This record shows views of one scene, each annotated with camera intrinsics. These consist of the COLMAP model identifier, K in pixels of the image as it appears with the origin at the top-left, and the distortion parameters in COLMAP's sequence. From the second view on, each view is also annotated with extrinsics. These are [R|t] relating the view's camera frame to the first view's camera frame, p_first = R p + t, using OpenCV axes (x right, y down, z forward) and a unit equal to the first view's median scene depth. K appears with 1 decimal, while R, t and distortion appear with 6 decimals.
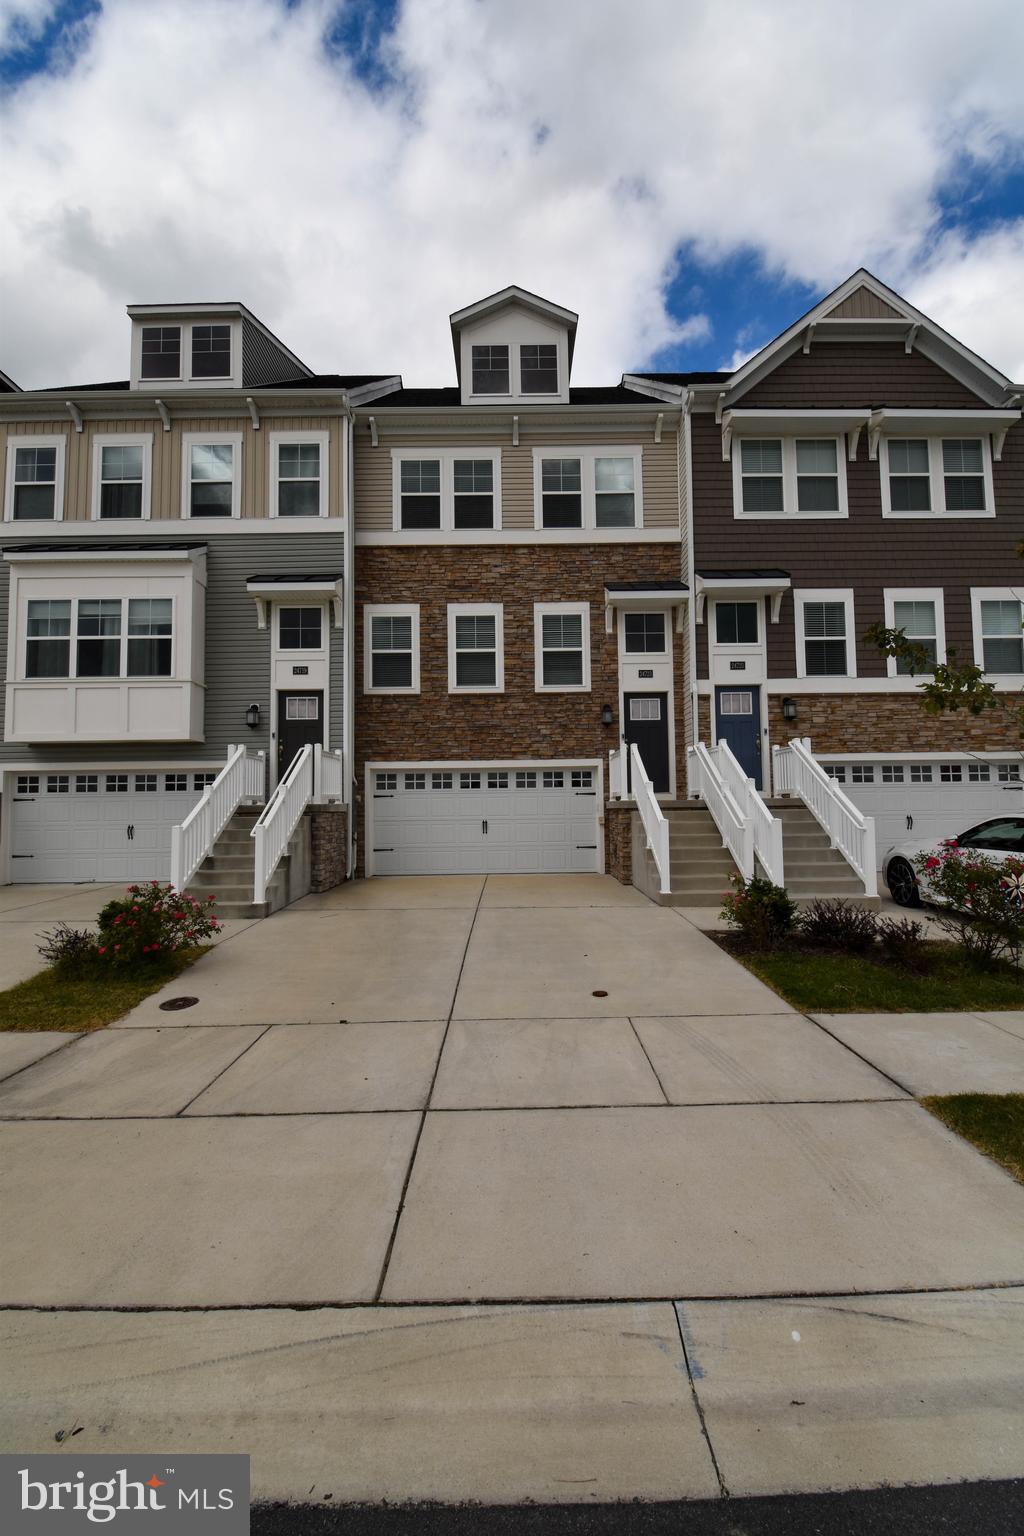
lens RADIAL K [[681.8, 0, 512.0], [0, 681.8, 768.0], [0, 0, 1]] dist [0.013894, -0.019249]
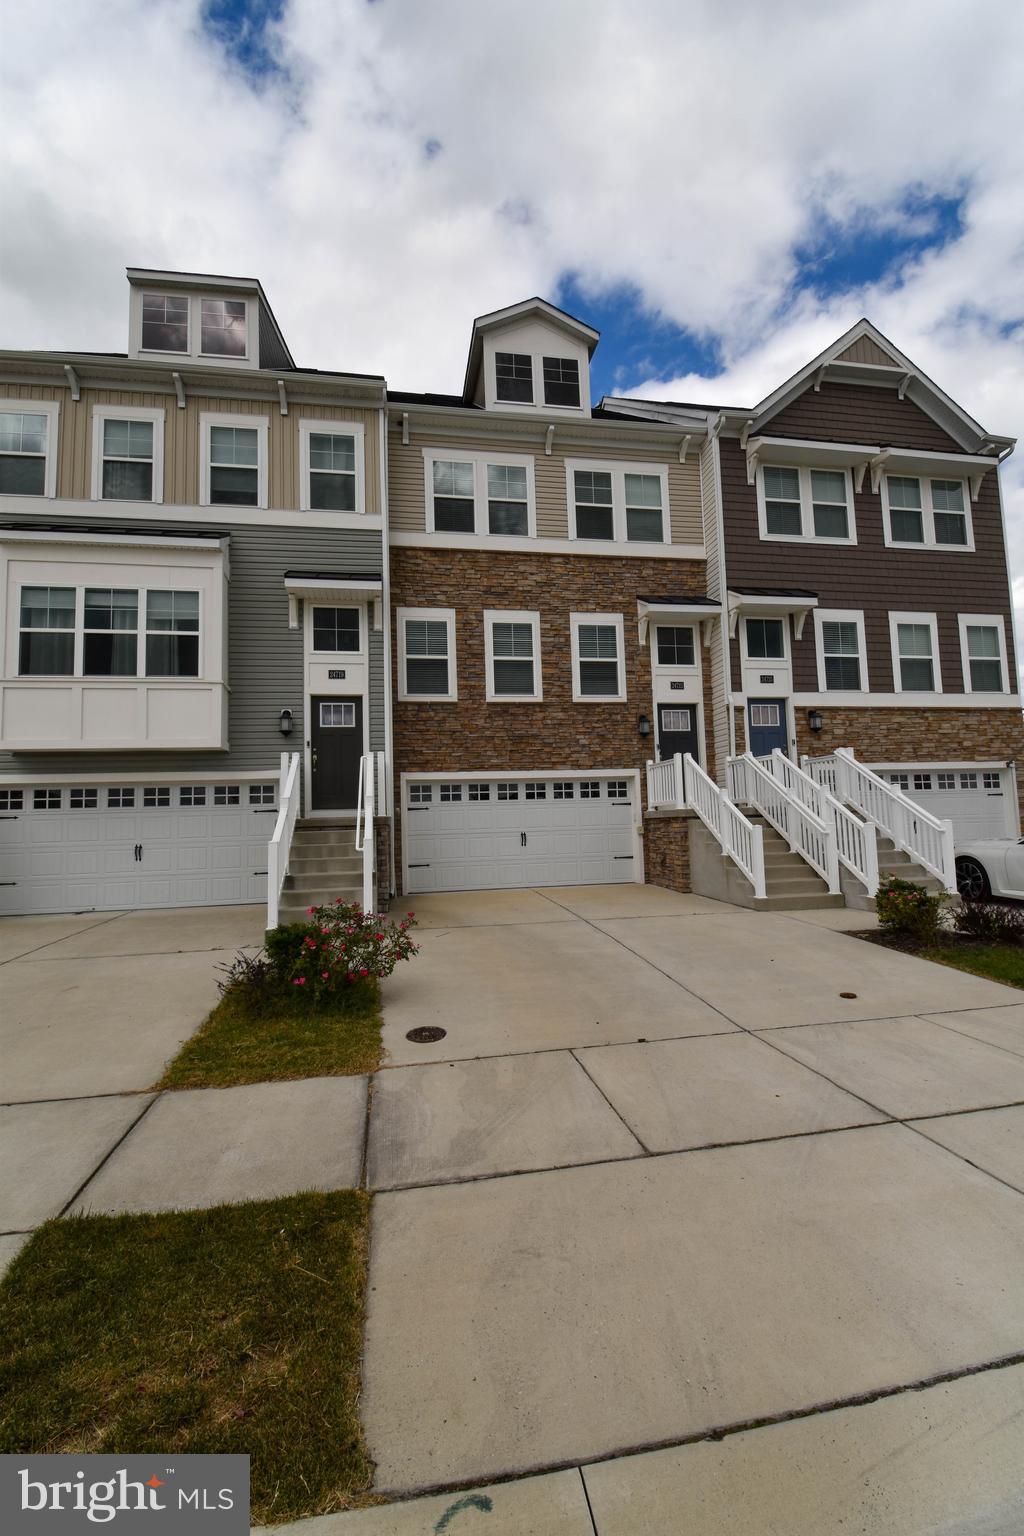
lens RADIAL K [[681.8, 0, 512.0], [0, 681.8, 768.0], [0, 0, 1]] dist [0.013894, -0.019249]
pose [[0.984349, -0.001582, 0.176223, -0.233608], [0.006068, 0.999671, -0.024922, 0.009289], [-0.176125, 0.025601, 0.984035, 0.043123]]
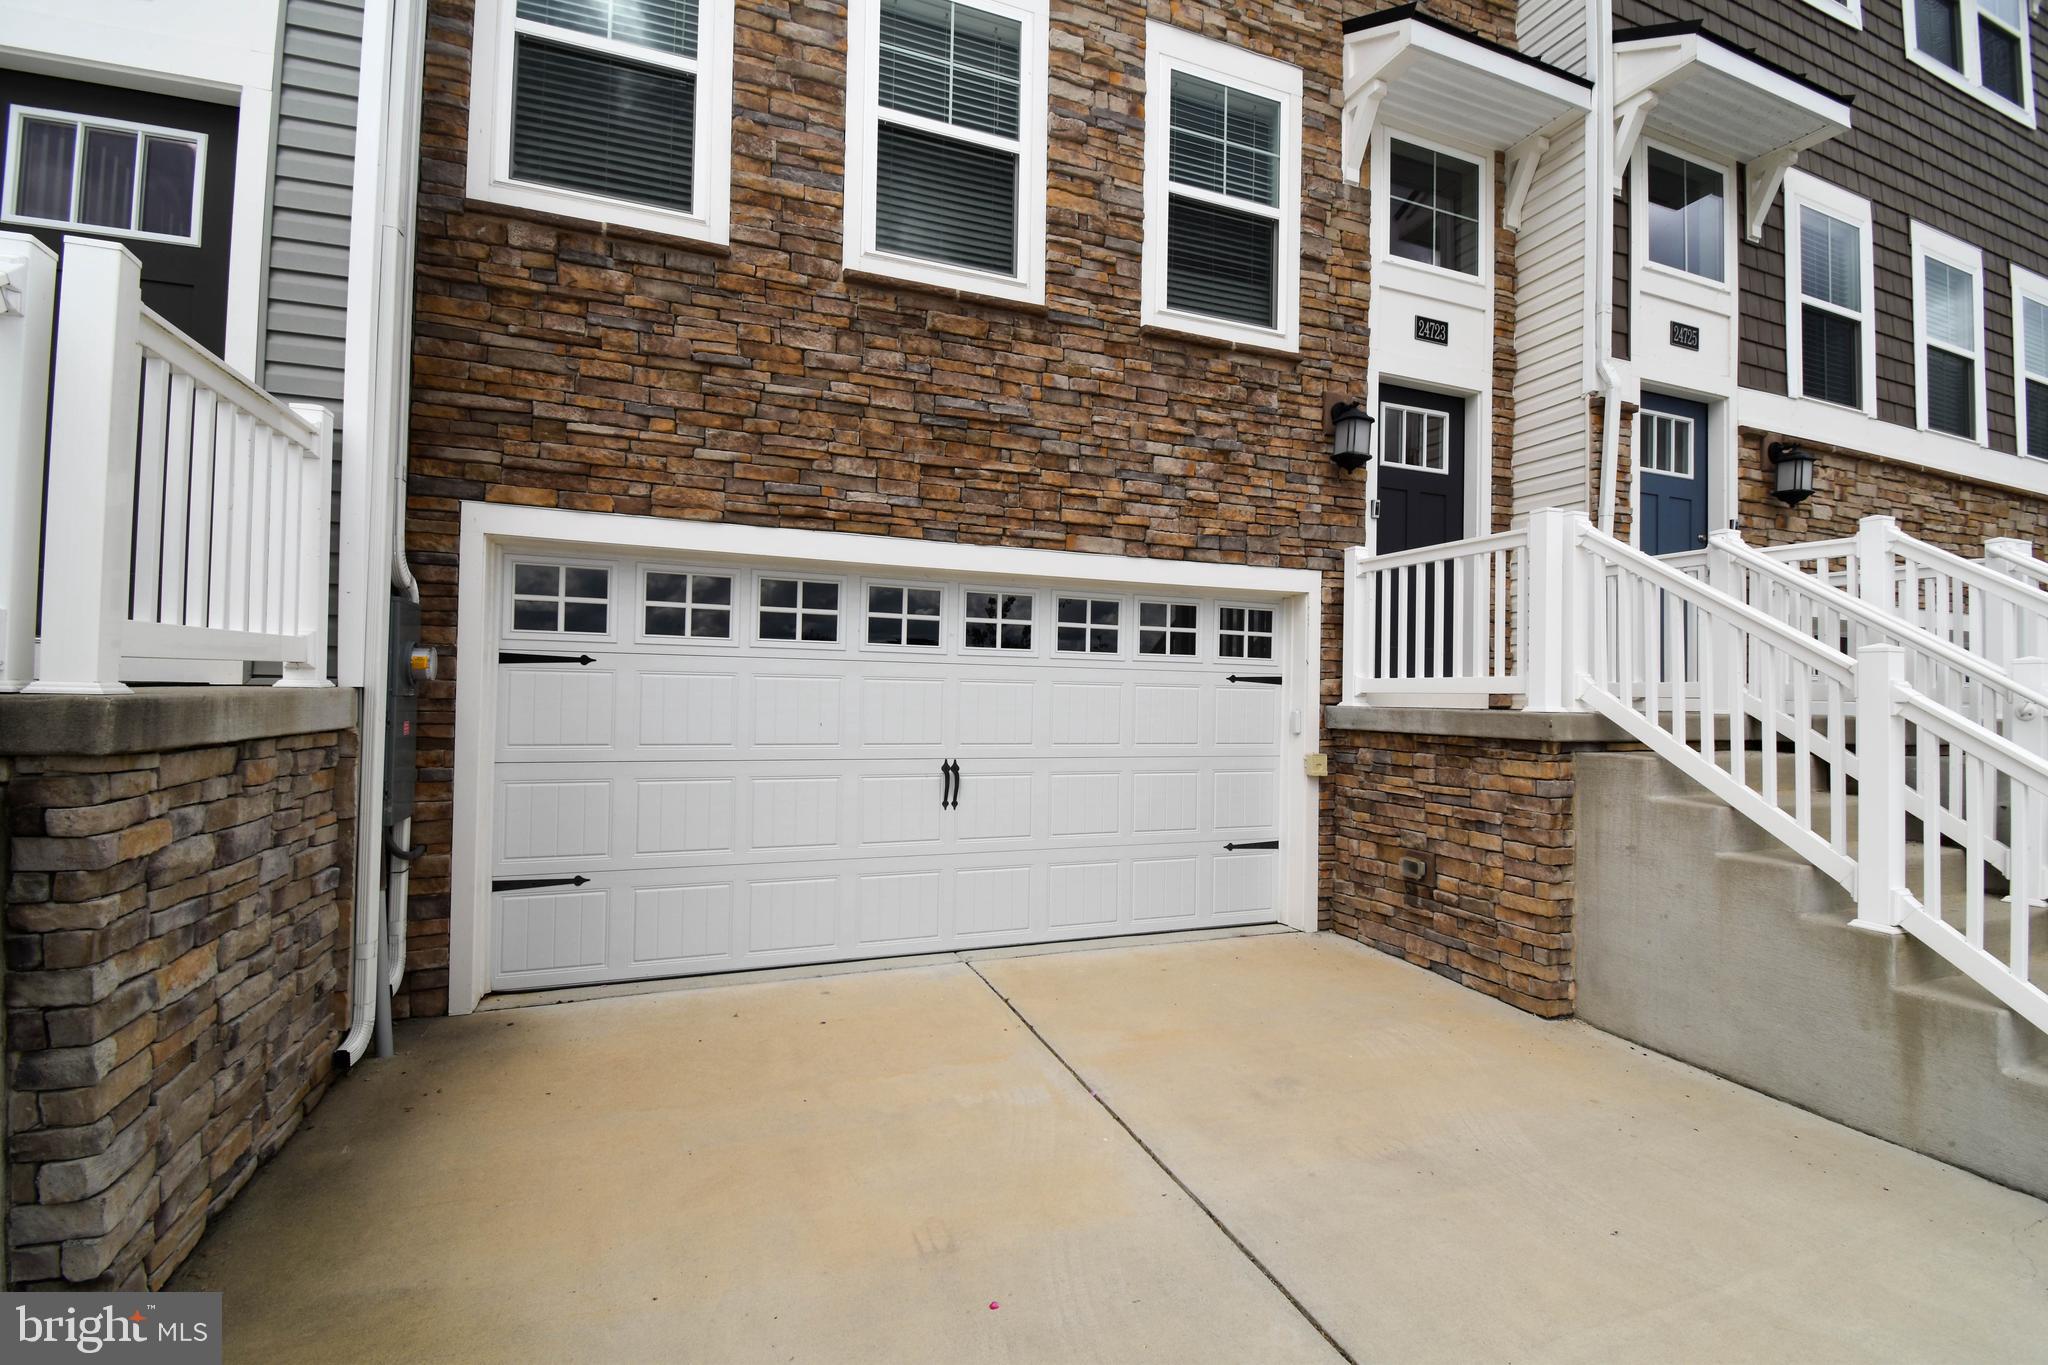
lens RADIAL K [[909.1, 0, 1029.1], [0, 909.1, 682.6], [0, 0, 1]] dist [0.013894, -0.019249]
pose [[0.930422, 0.034692, 0.364843, -0.151457], [-0.053261, 0.997741, 0.040953, 0.028489], [-0.362598, -0.057536, 0.930168, 0.660359]]
